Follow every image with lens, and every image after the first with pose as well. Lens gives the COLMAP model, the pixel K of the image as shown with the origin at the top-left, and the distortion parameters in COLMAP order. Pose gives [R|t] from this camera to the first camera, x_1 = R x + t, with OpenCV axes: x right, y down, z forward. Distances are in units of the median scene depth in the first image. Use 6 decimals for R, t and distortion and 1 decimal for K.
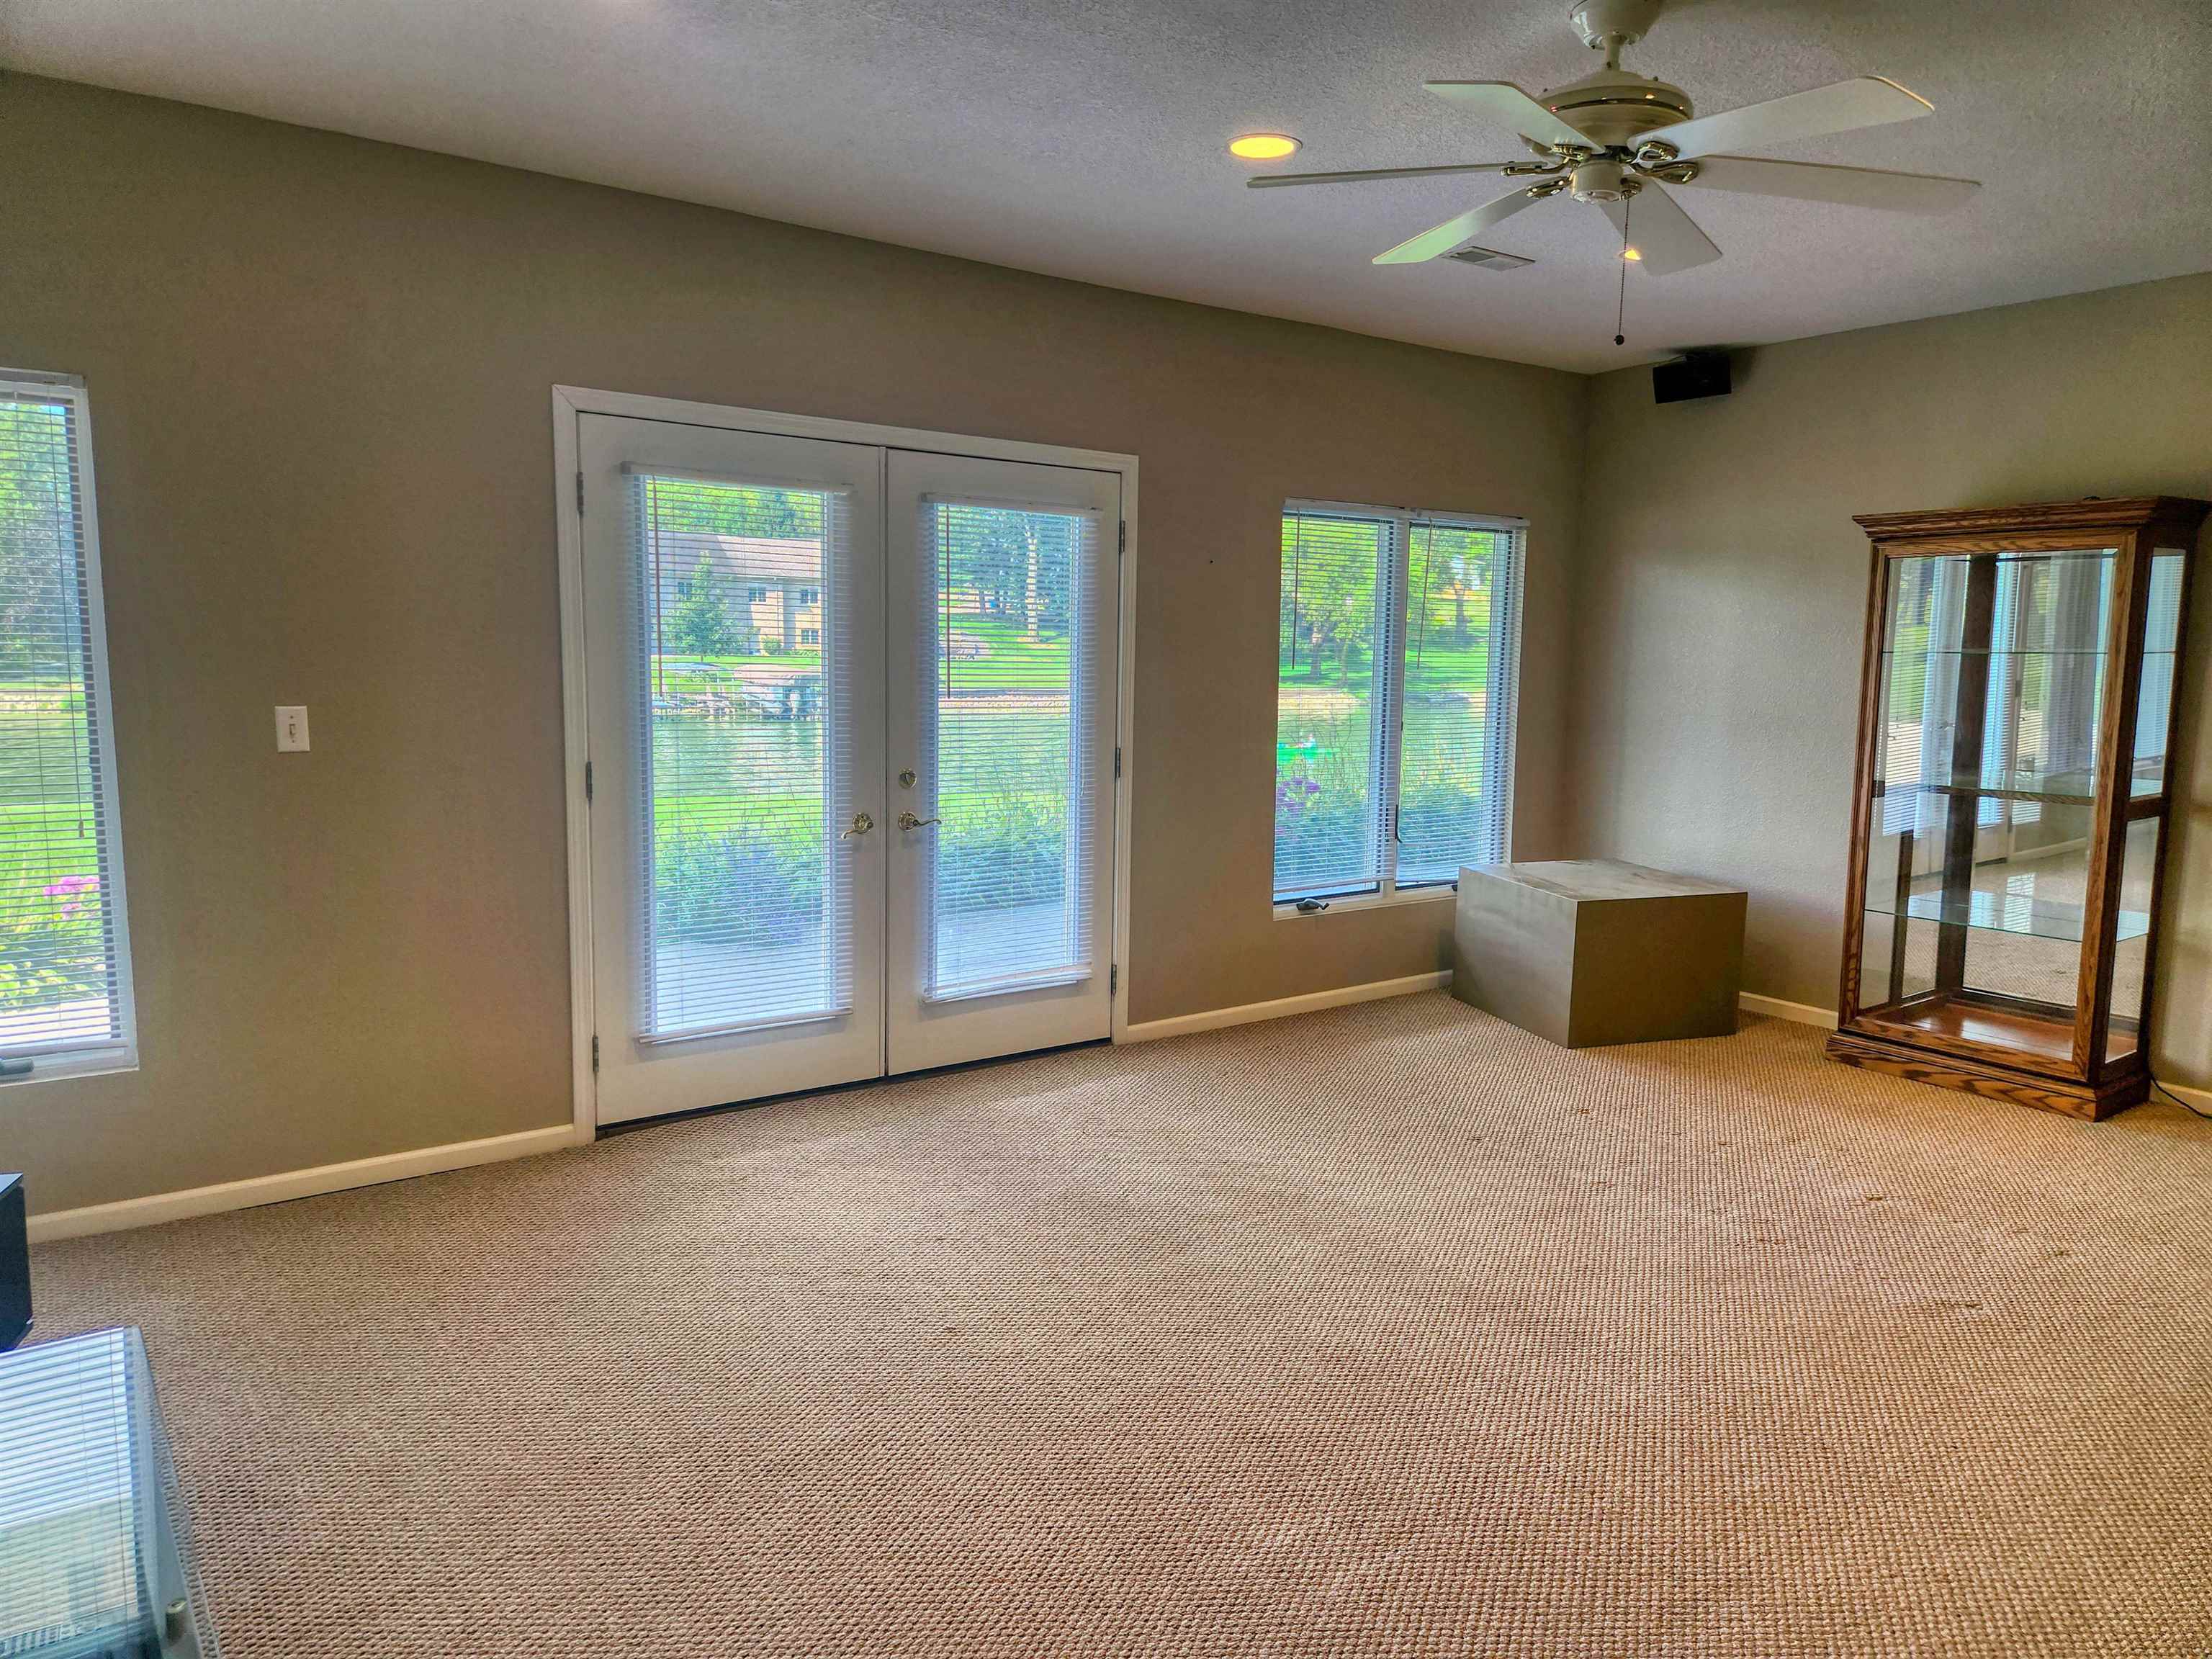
lens RADIAL K [[1488.8, 0, 1106.0], [0, 1488.8, 829.5], [0, 0, 1]] dist [0.036783, -0.001658]
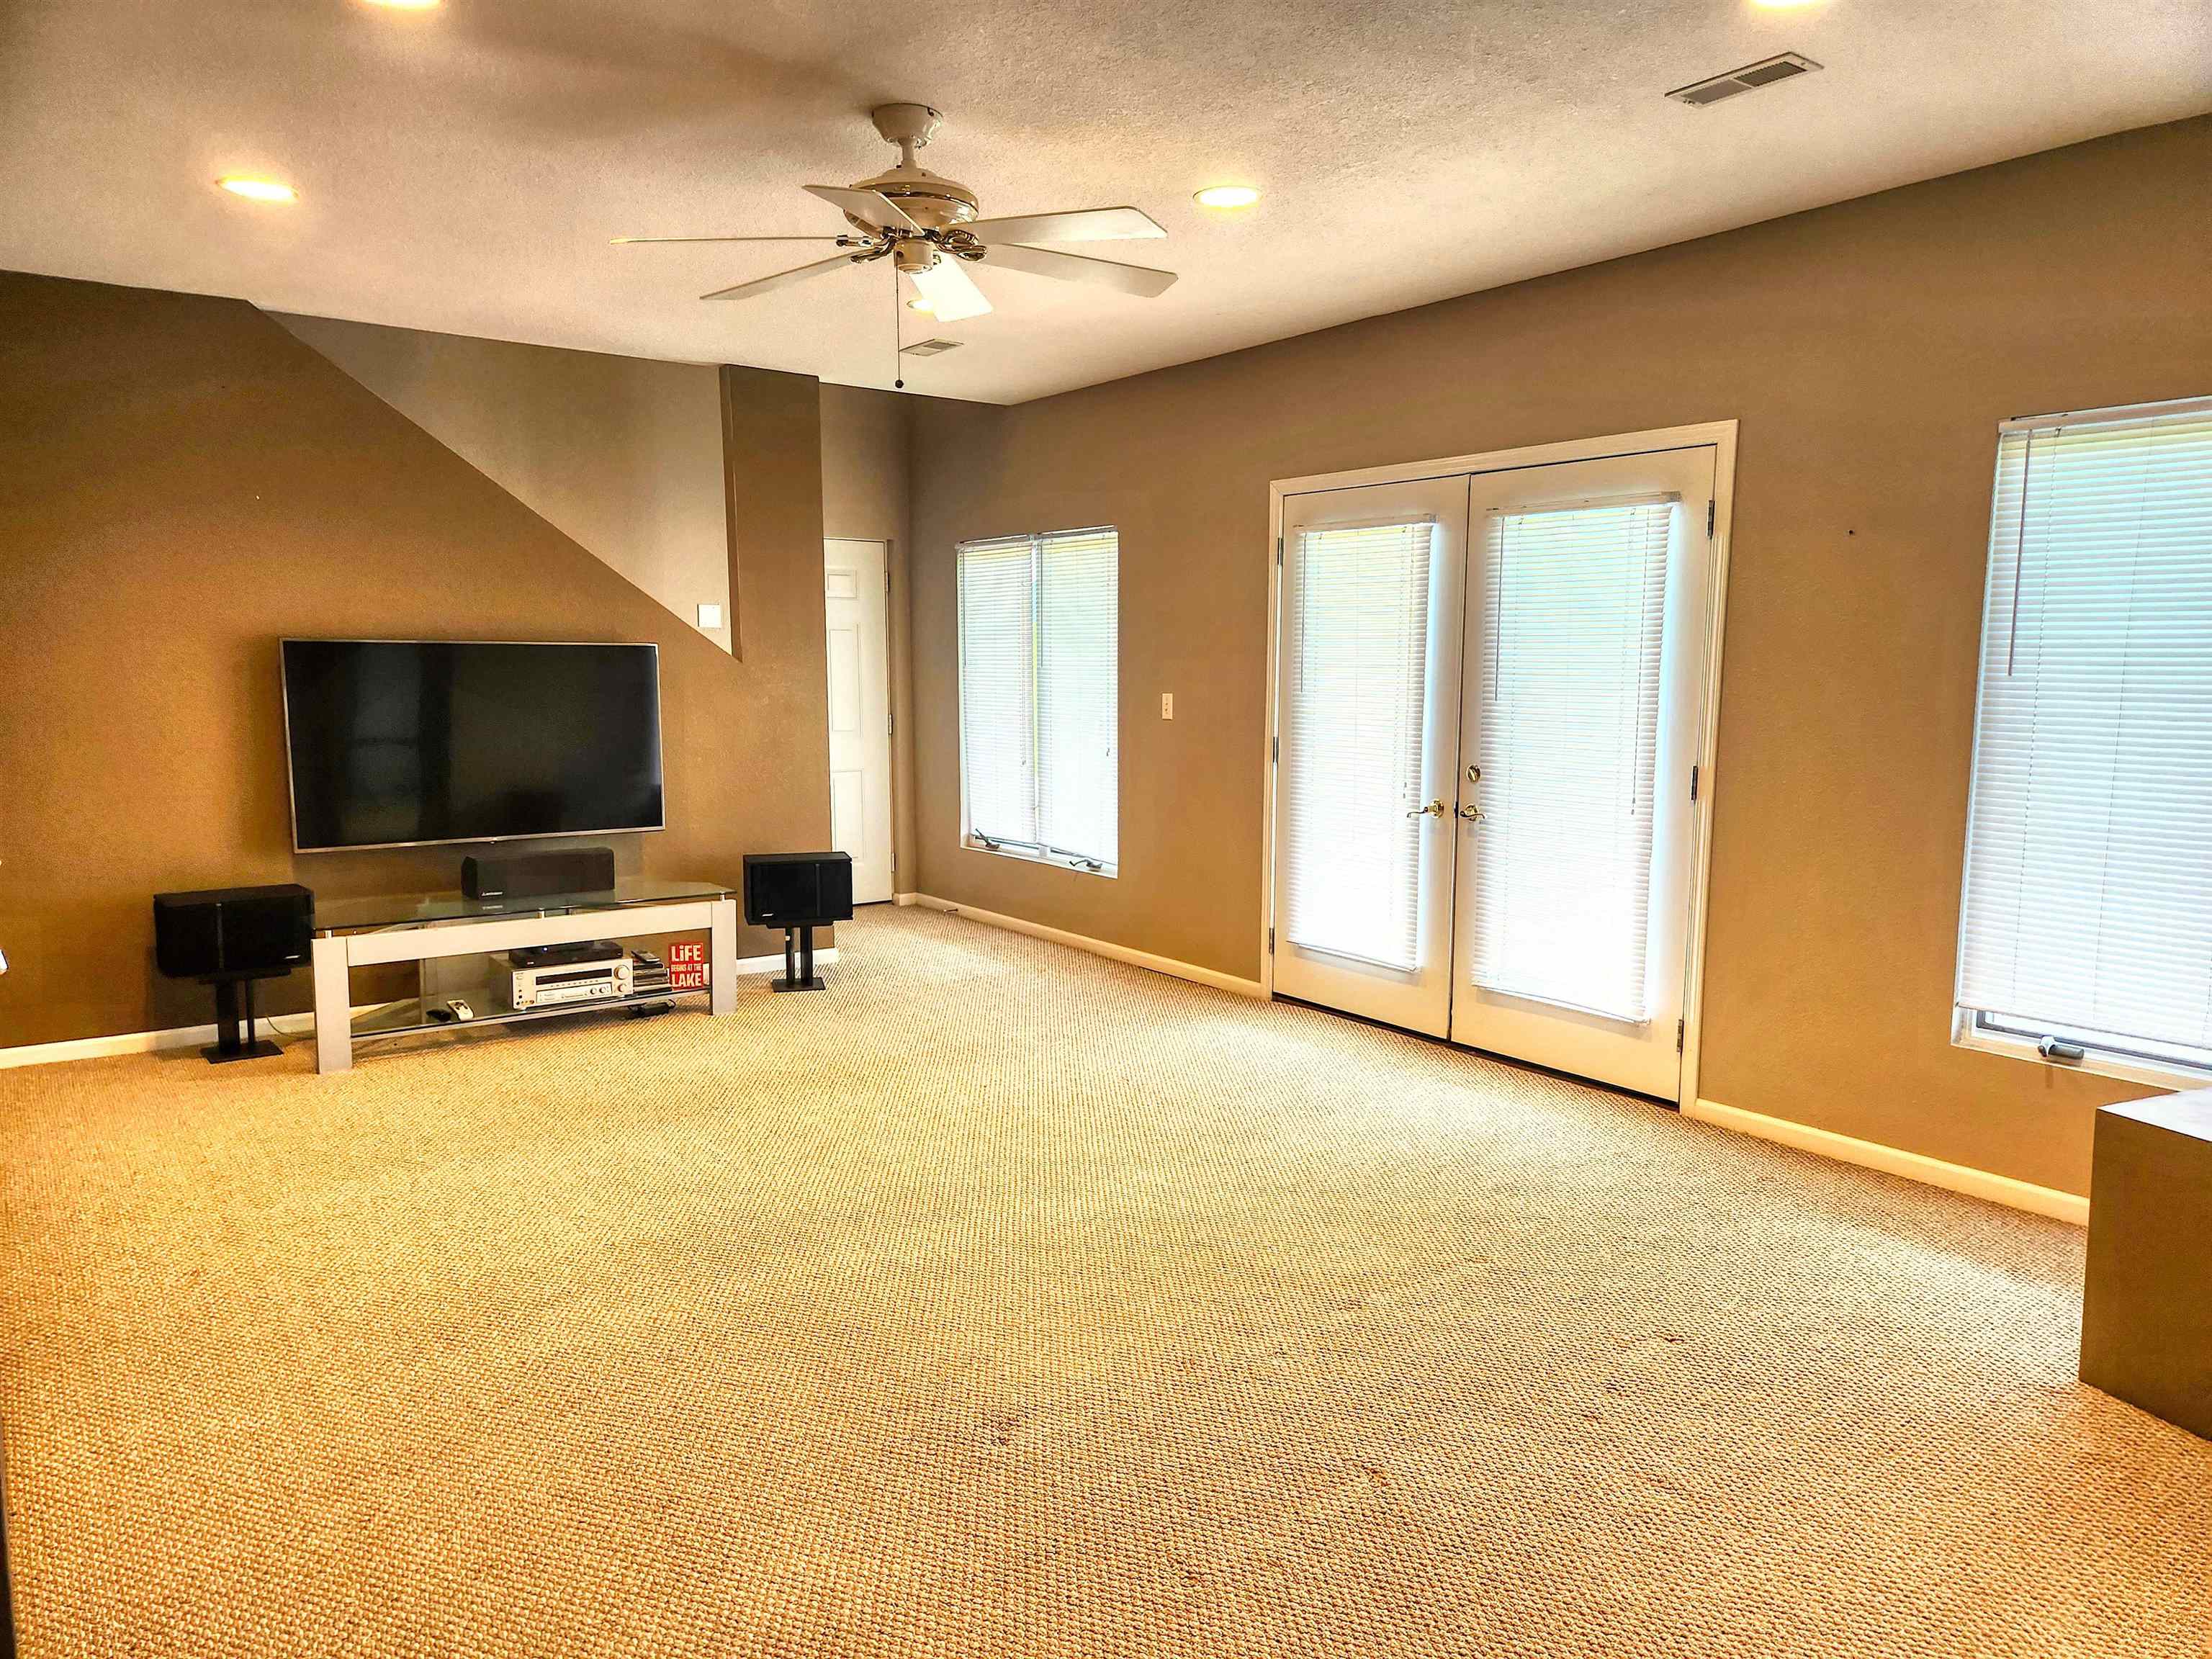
lens RADIAL K [[1450.5, 0, 1106.0], [0, 1450.5, 829.5], [0, 0, 1]] dist [0.071781, -0.000479]
pose [[0.015595, 0.102627, -0.994598, 0.929028], [-0.124766, 0.987144, 0.099902, -0.067356], [0.992064, 0.122534, 0.028199, 0.707541]]
